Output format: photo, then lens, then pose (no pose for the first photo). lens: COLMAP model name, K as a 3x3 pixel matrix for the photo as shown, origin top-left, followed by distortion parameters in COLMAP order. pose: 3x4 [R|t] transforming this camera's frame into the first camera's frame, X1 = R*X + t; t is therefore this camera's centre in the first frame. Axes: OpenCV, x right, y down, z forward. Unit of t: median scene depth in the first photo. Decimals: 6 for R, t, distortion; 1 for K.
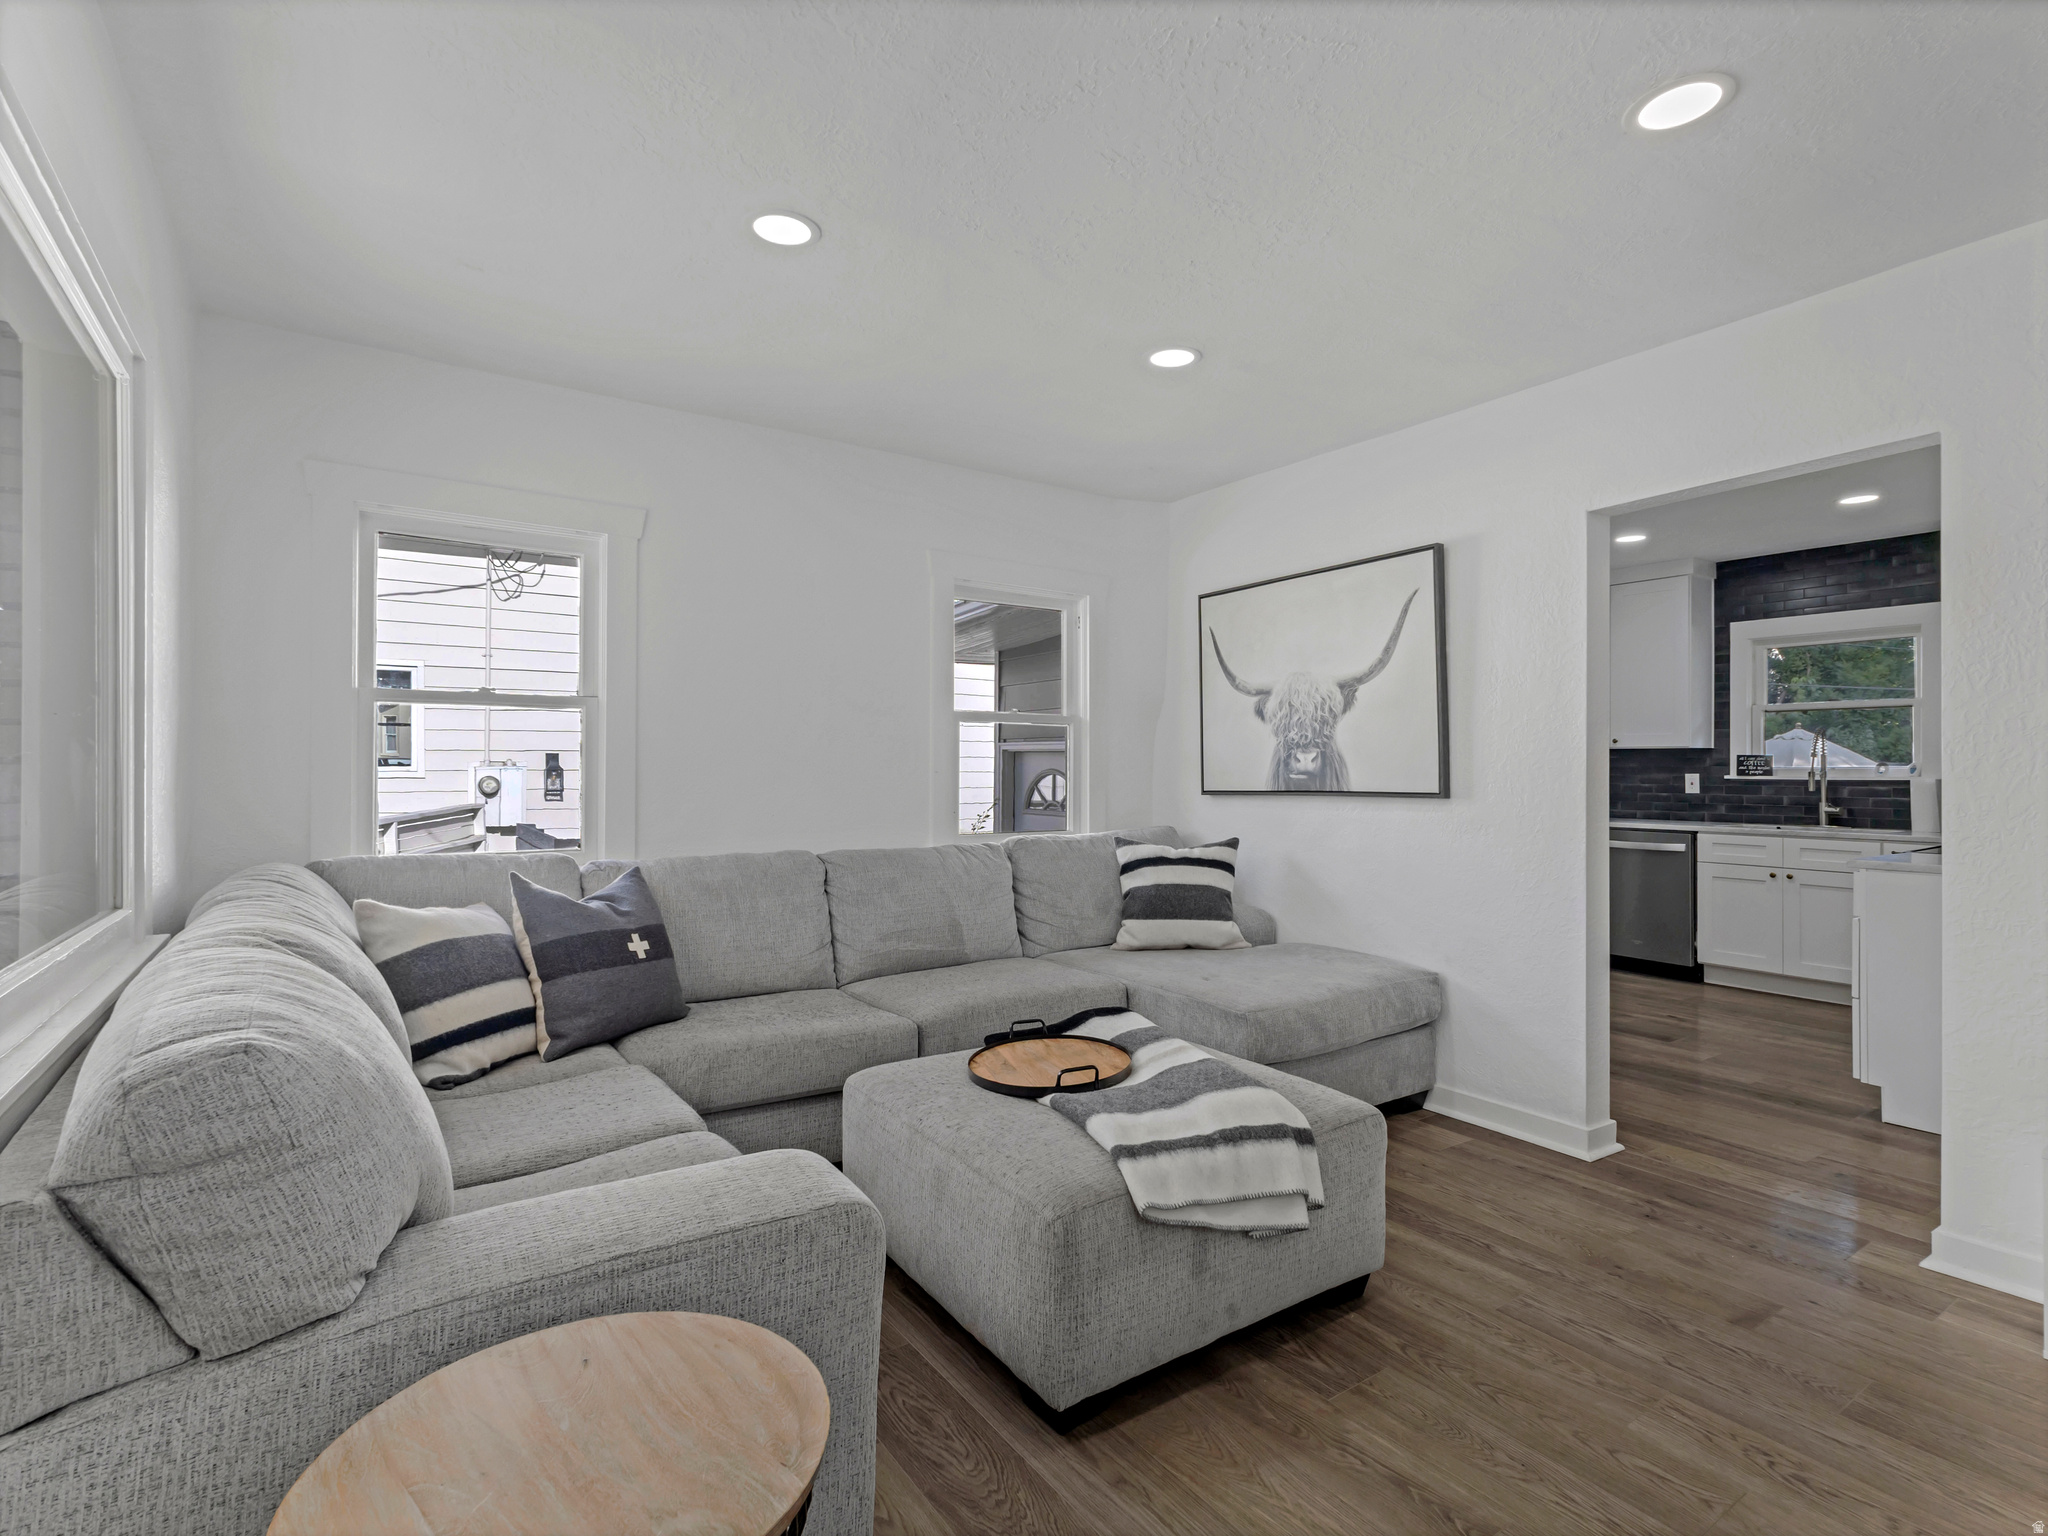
lens RADIAL K [[1001.1, 0, 1025.1], [0, 1001.1, 763.5], [0, 0, 1]] dist [0.008924, 0.000759]
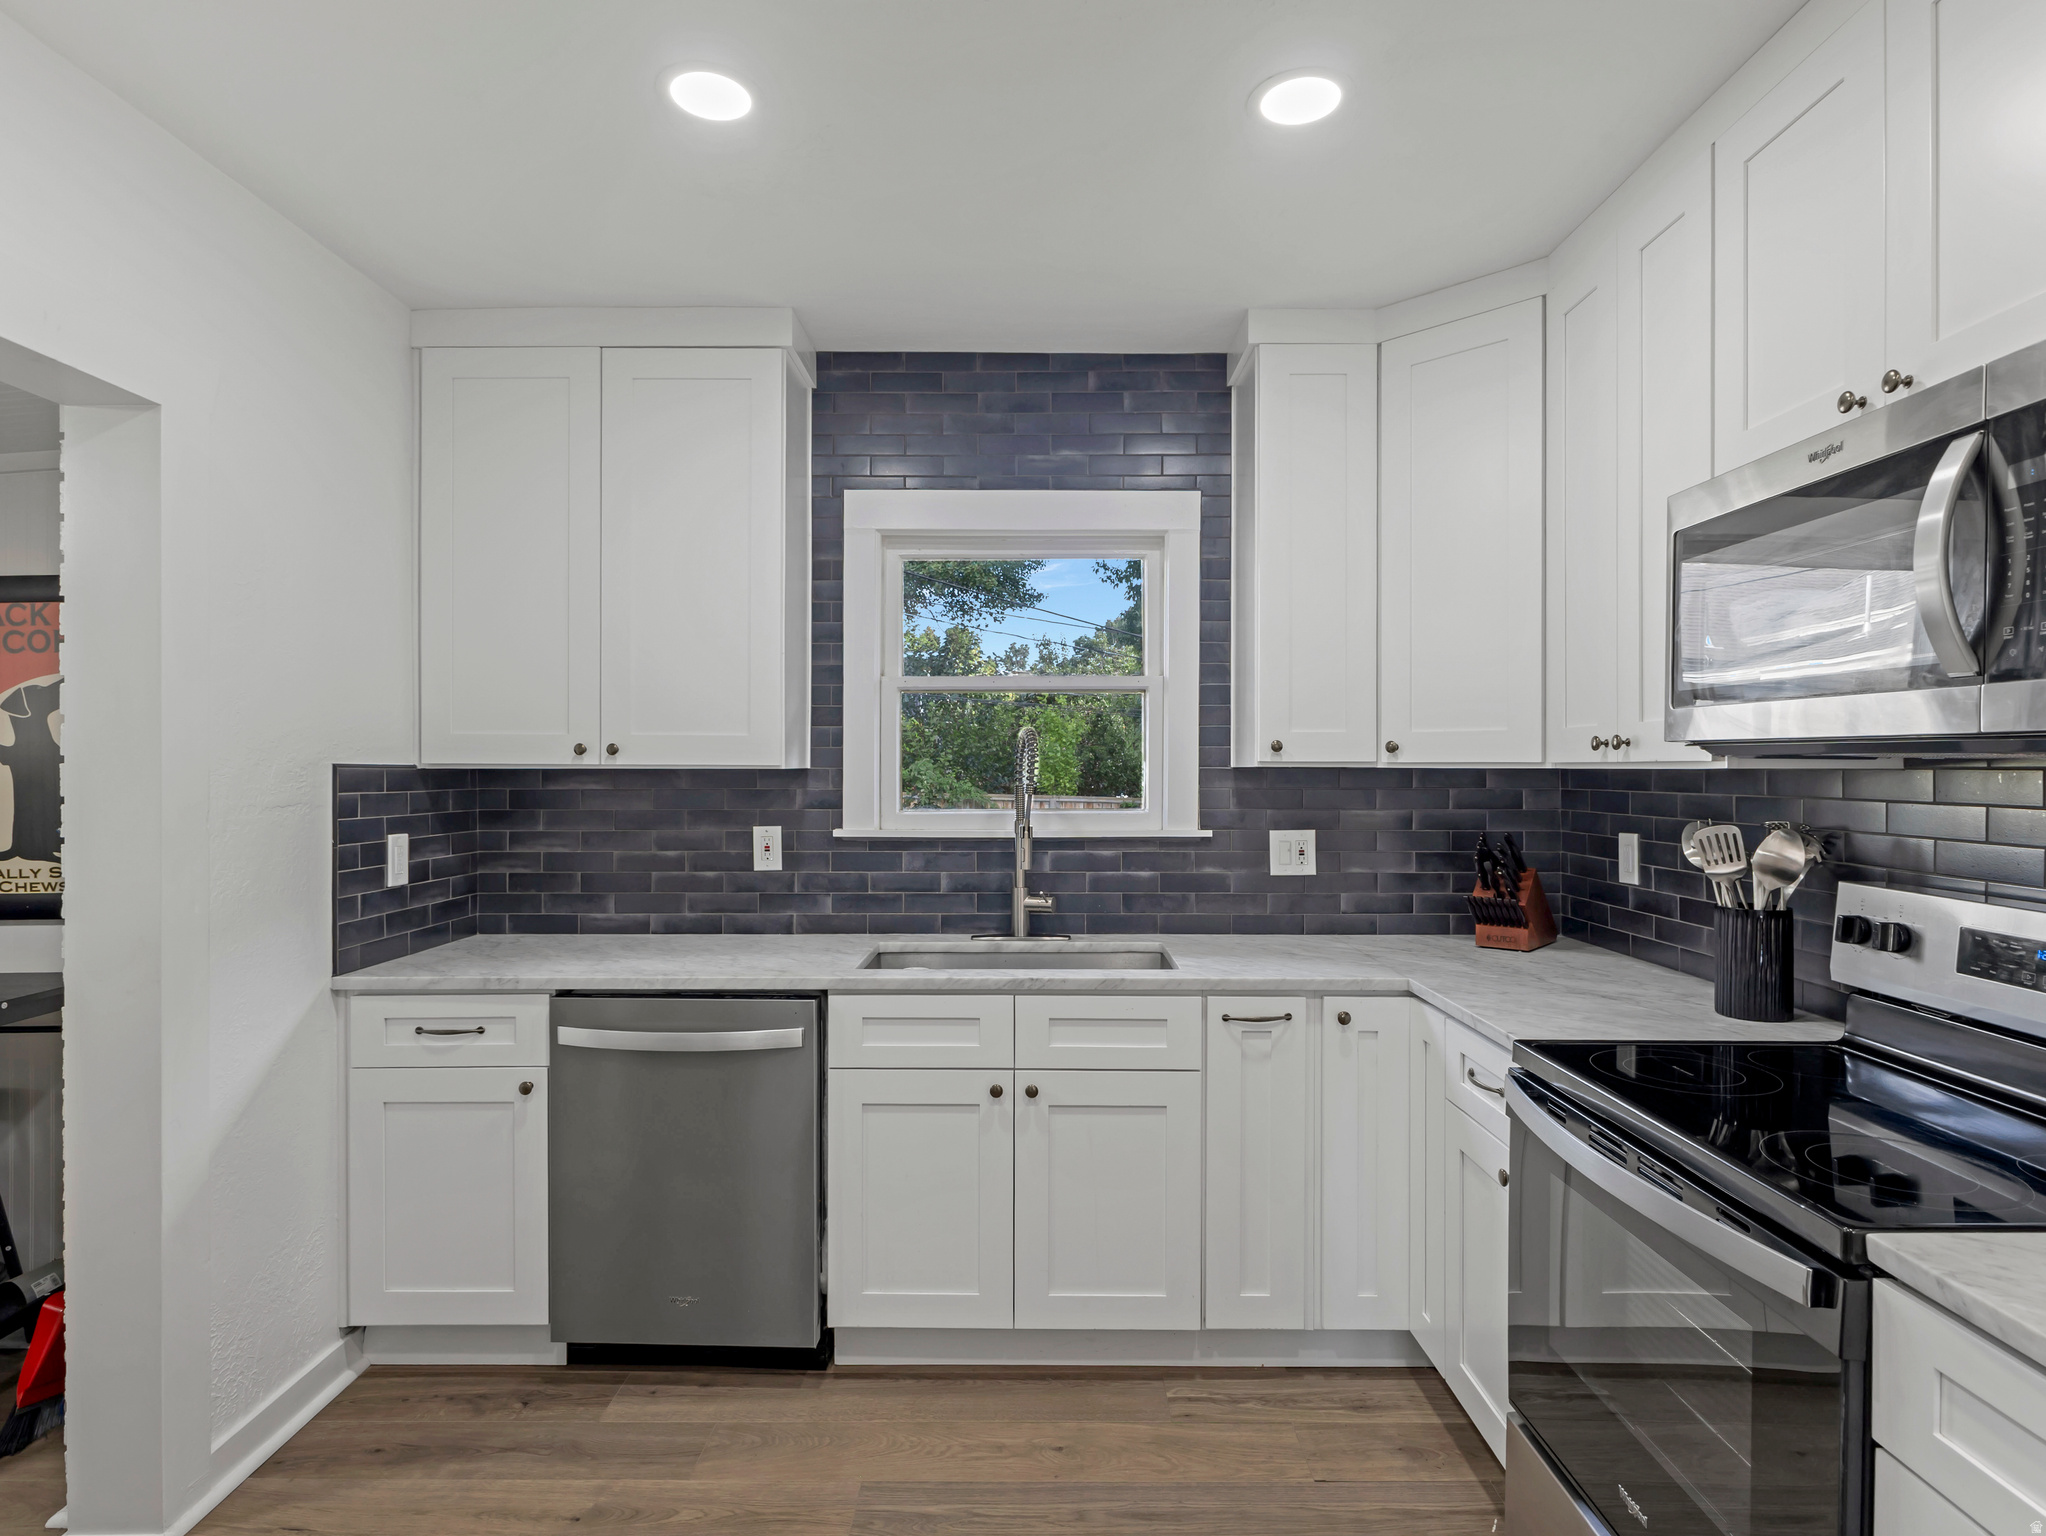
lens RADIAL K [[1123.5, 0, 1027.4], [0, 1123.5, 770.3], [0, 0, 1]] dist [0.004206, -0.000215]
pose [[0.565481, -0.006446, 0.824736, 0.341477], [-0.002100, 0.999955, 0.009256, -0.020215], [-0.824759, -0.006966, 0.565442, 0.664410]]
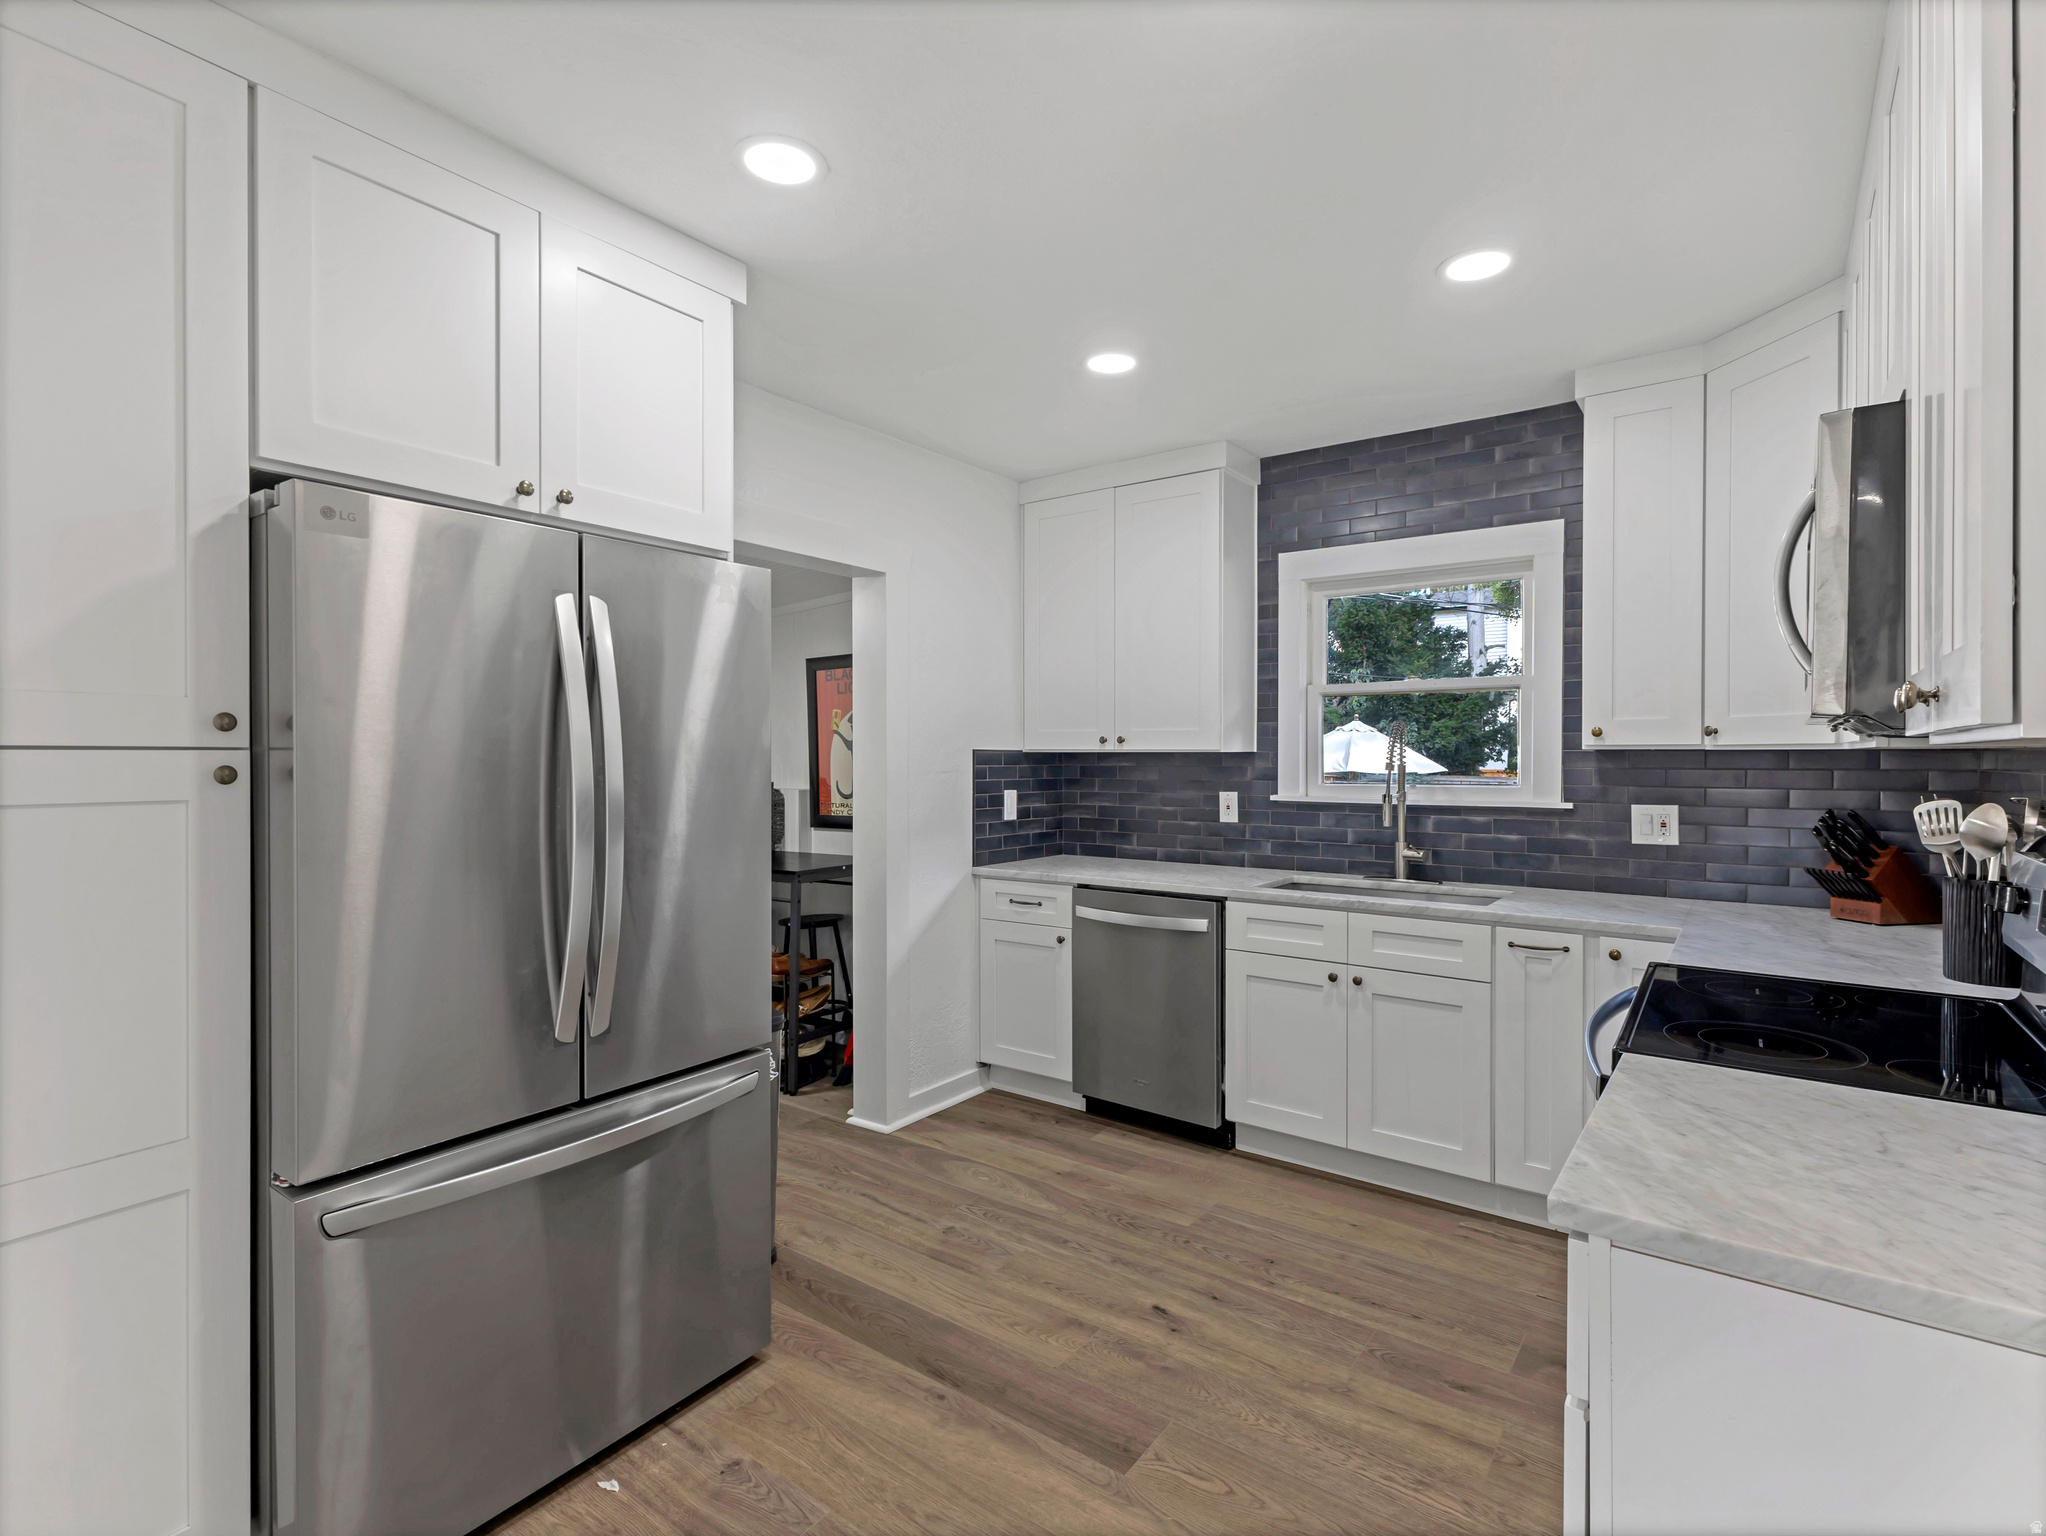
lens RADIAL K [[1000.1, 0, 1022.3], [0, 1000.1, 769.4], [0, 0, 1]] dist [0.008924, 0.000759]
pose [[0.943869, -0.008749, 0.330204, 0.349649], [0.002294, 0.999799, 0.019933, -0.018043], [-0.330312, -0.018057, 0.943699, 0.469829]]
